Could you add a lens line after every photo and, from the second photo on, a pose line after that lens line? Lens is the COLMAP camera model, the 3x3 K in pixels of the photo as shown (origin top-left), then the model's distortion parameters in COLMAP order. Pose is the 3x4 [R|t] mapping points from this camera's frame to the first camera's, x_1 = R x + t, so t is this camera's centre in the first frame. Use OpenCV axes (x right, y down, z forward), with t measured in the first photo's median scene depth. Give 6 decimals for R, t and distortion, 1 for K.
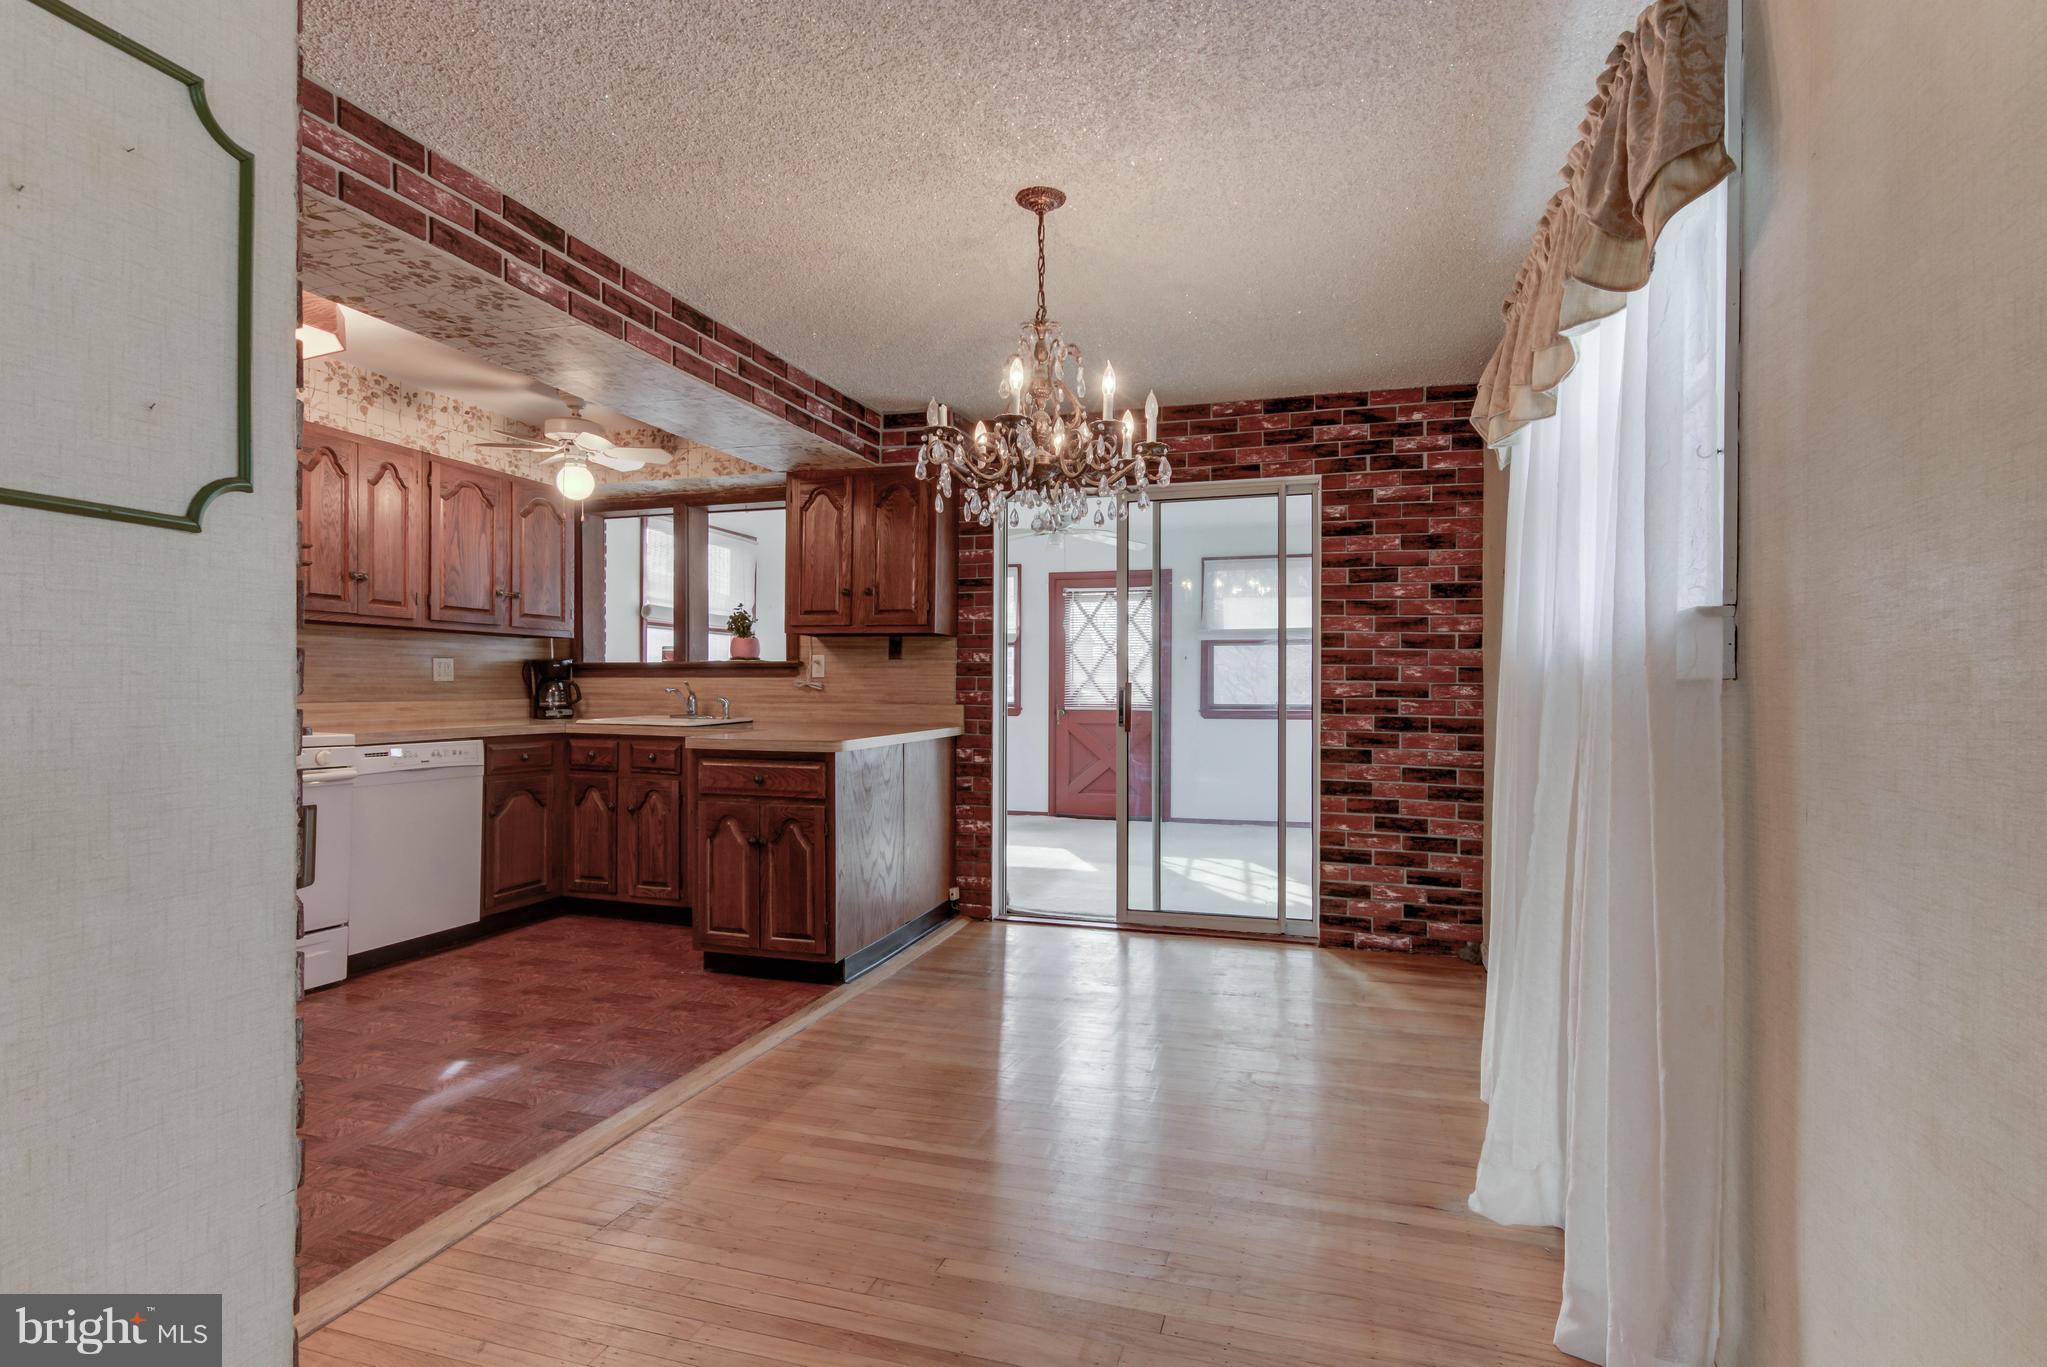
lens RADIAL K [[1025.9, 0, 1020.0], [0, 1025.9, 692.8], [0, 0, 1]] dist [0.024509, -0.010528]
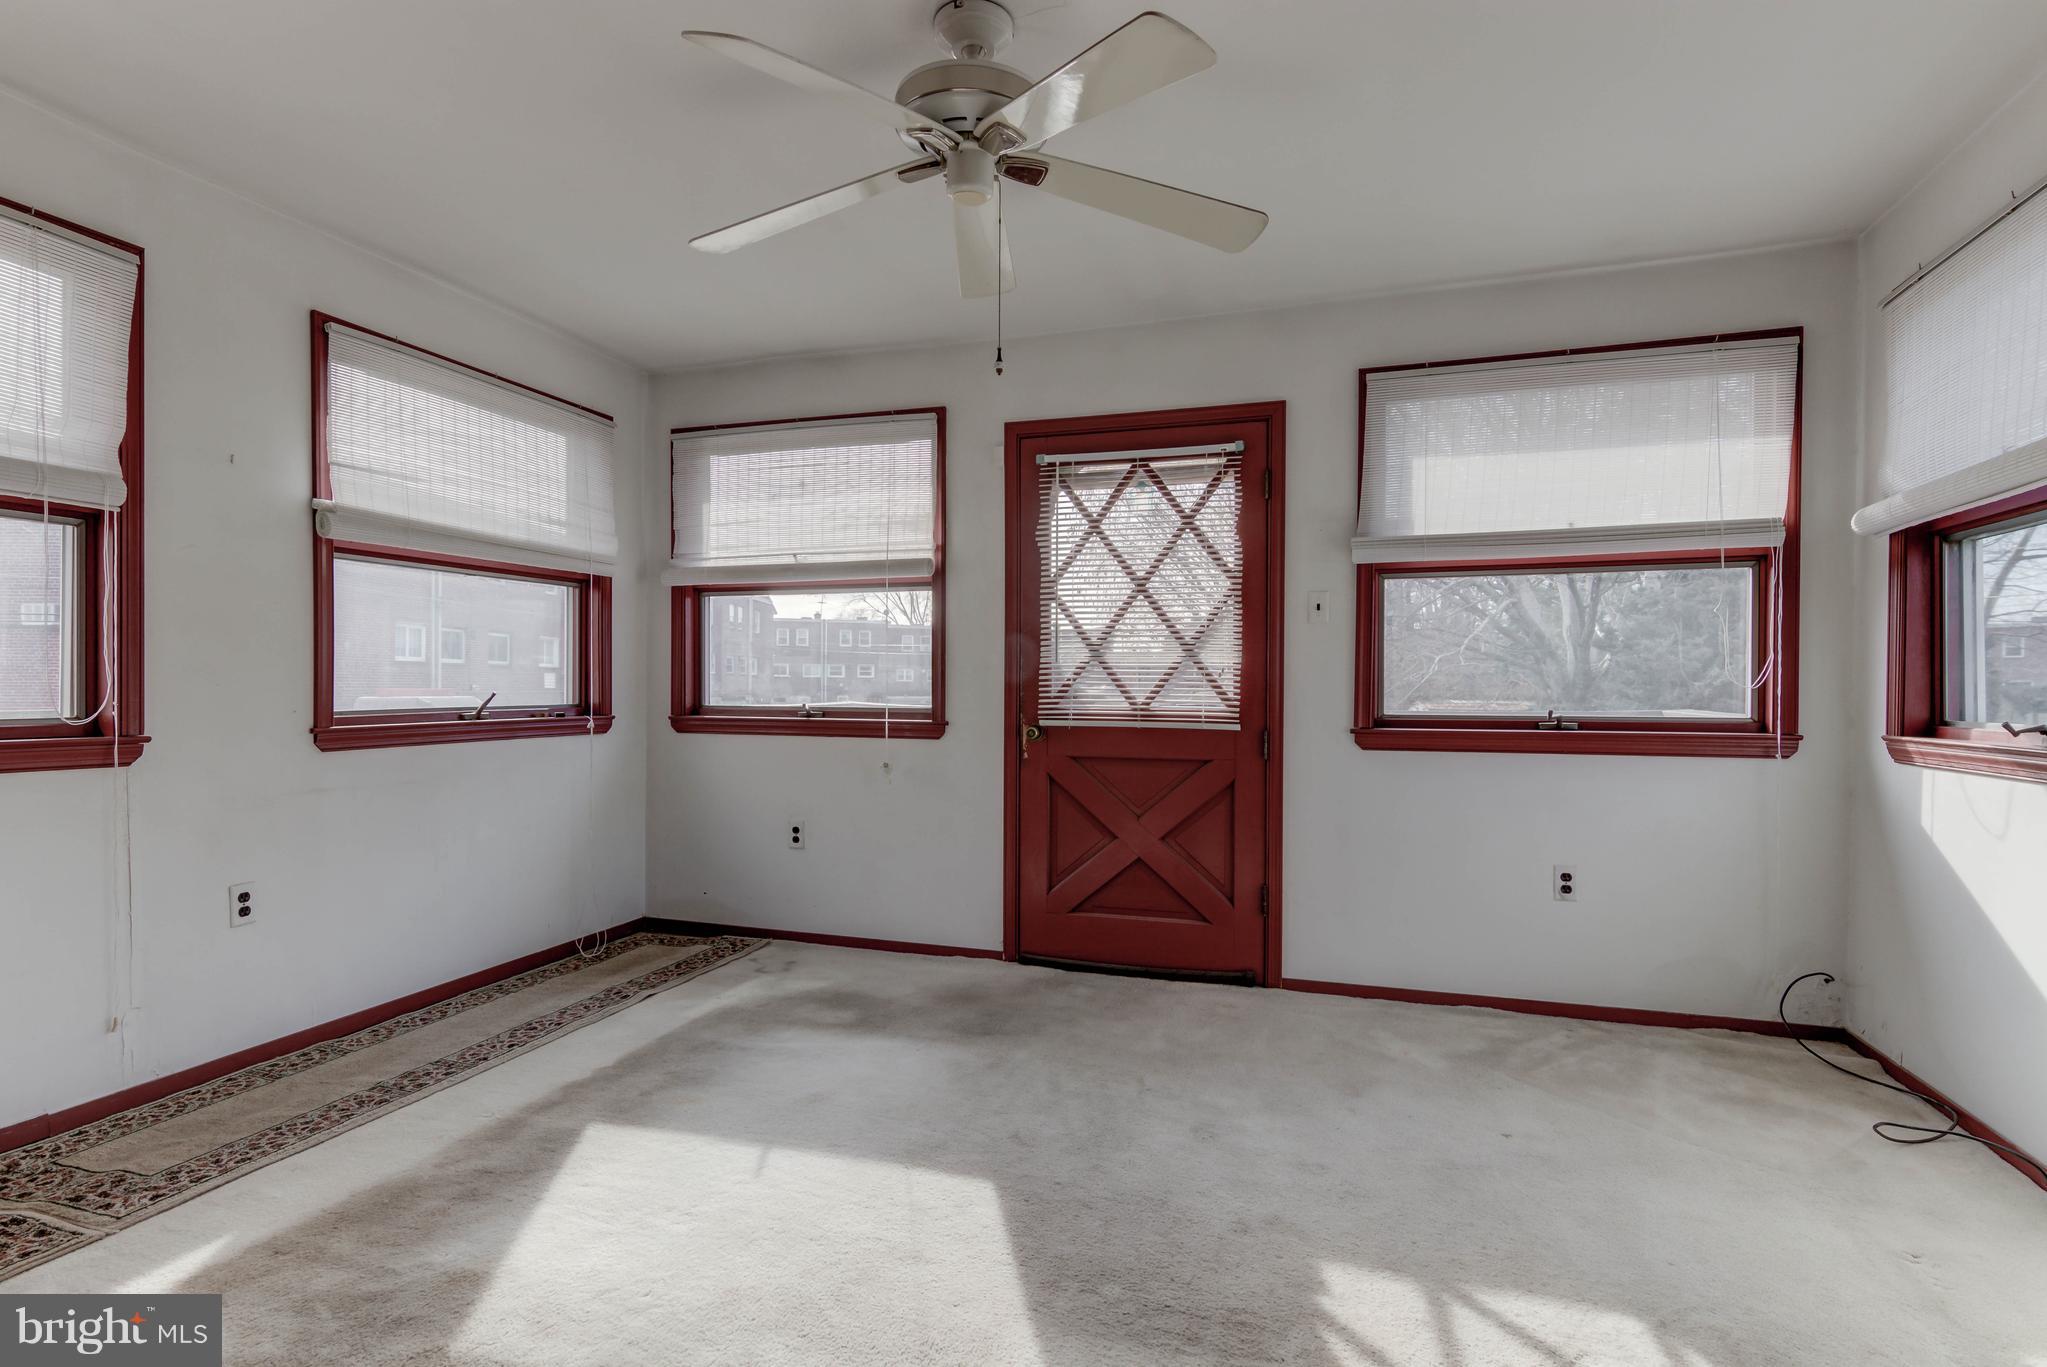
lens RADIAL K [[1025.9, 0, 1020.0], [0, 1025.9, 692.8], [0, 0, 1]] dist [0.024509, -0.010528]
pose [[0.999679, 0.001184, -0.025325, 0.091817], [-0.001109, 0.999995, 0.002975, 0.001103], [0.025329, -0.002946, 0.999675, 1.086210]]
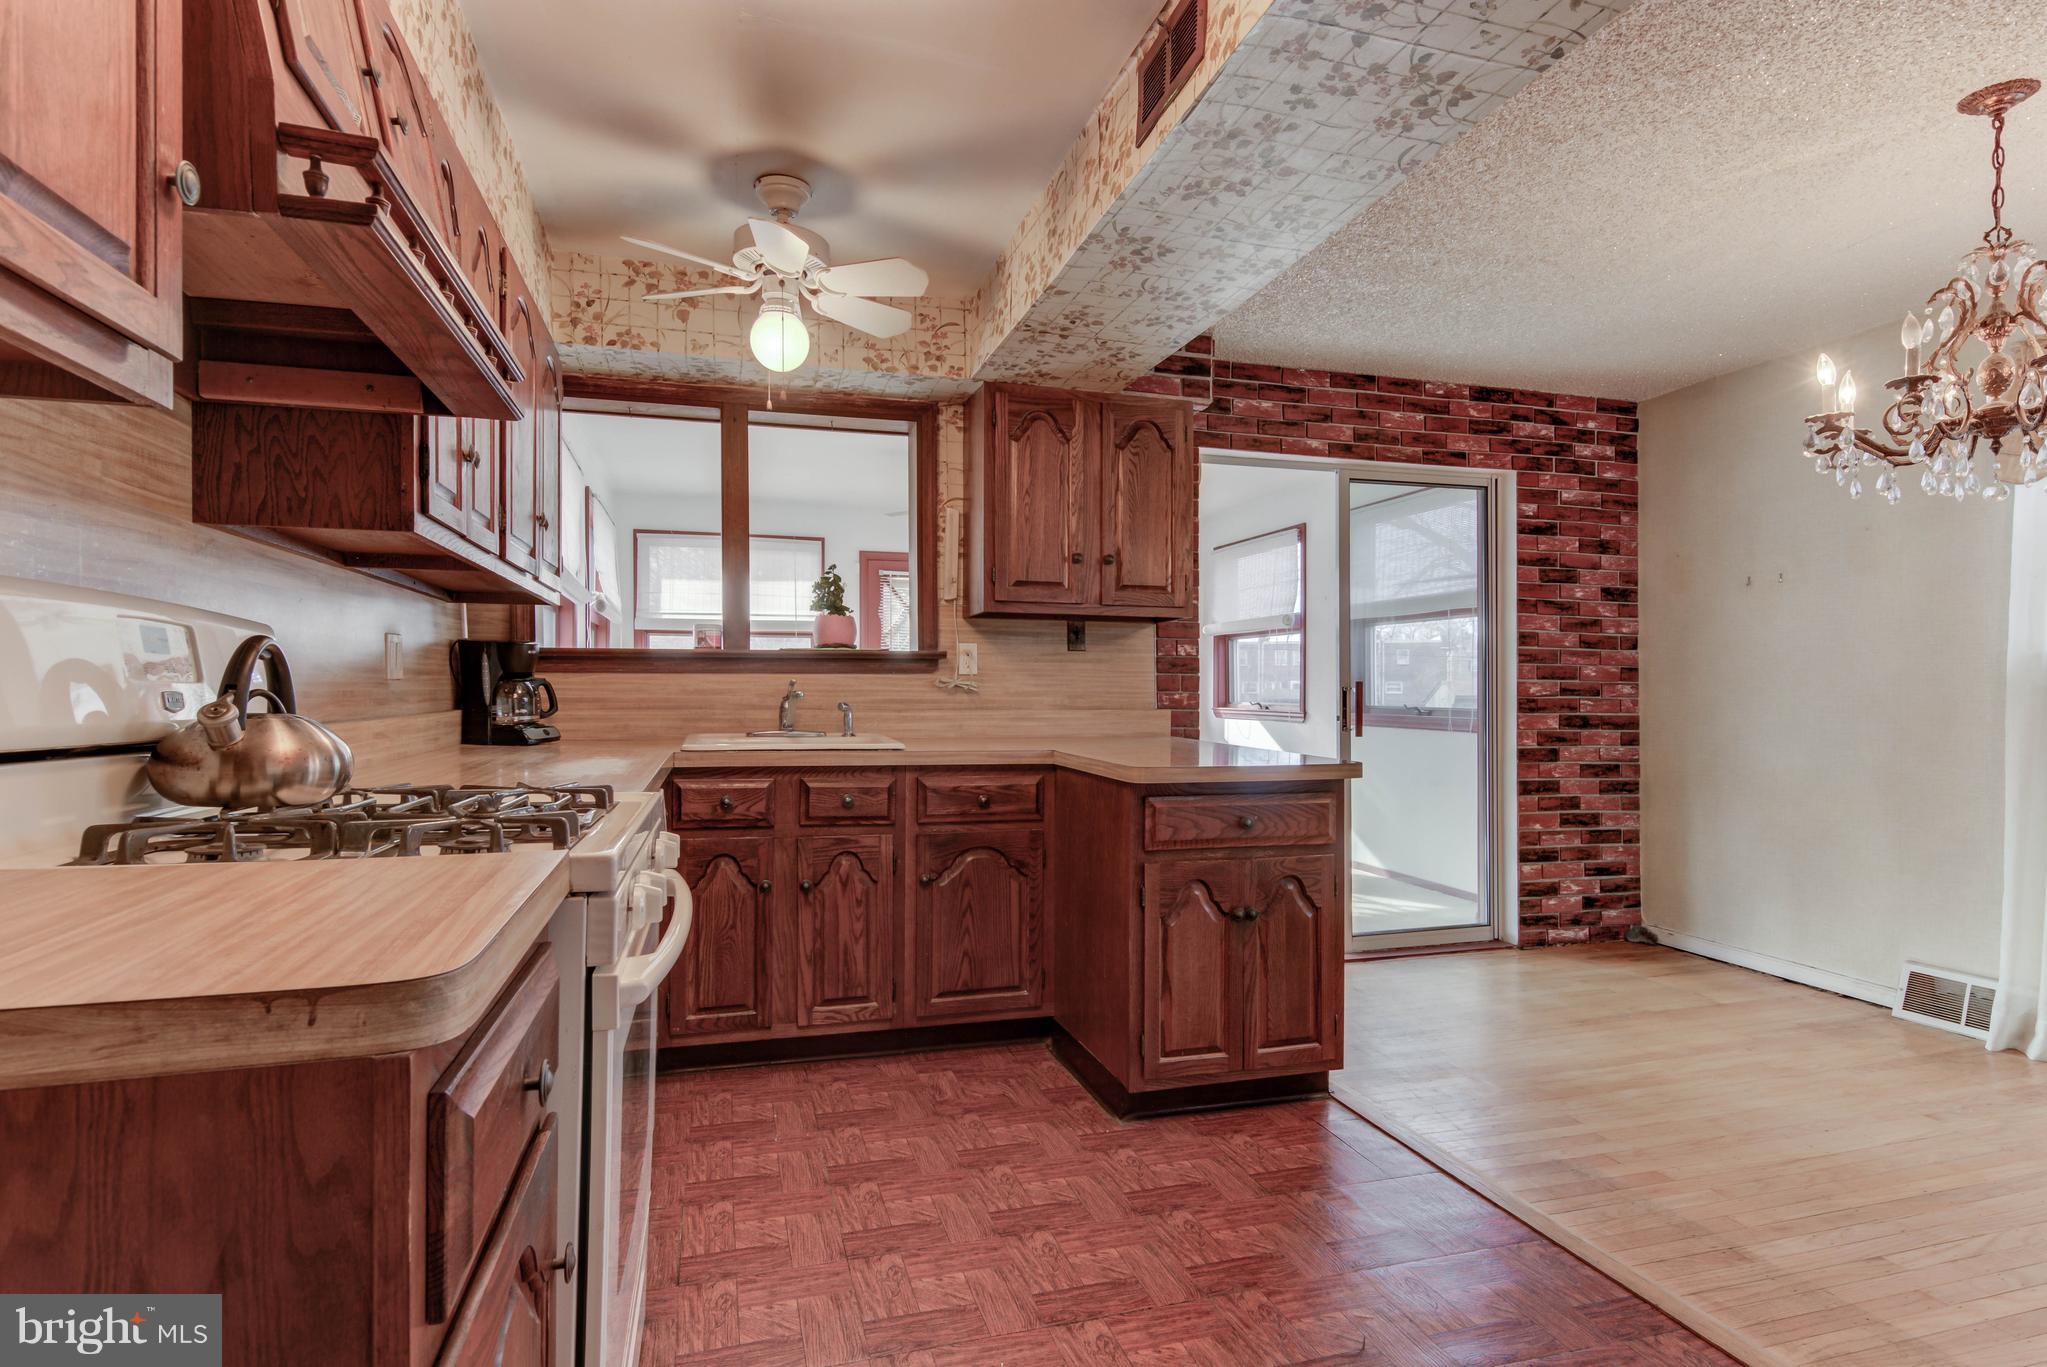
lens RADIAL K [[1025.9, 0, 1020.0], [0, 1025.9, 692.8], [0, 0, 1]] dist [0.024509, -0.010528]
pose [[0.831757, -0.006145, 0.555105, -0.658625], [0.004678, 0.999981, 0.004060, -0.005594], [-0.555120, -0.000780, 0.831770, 0.444960]]
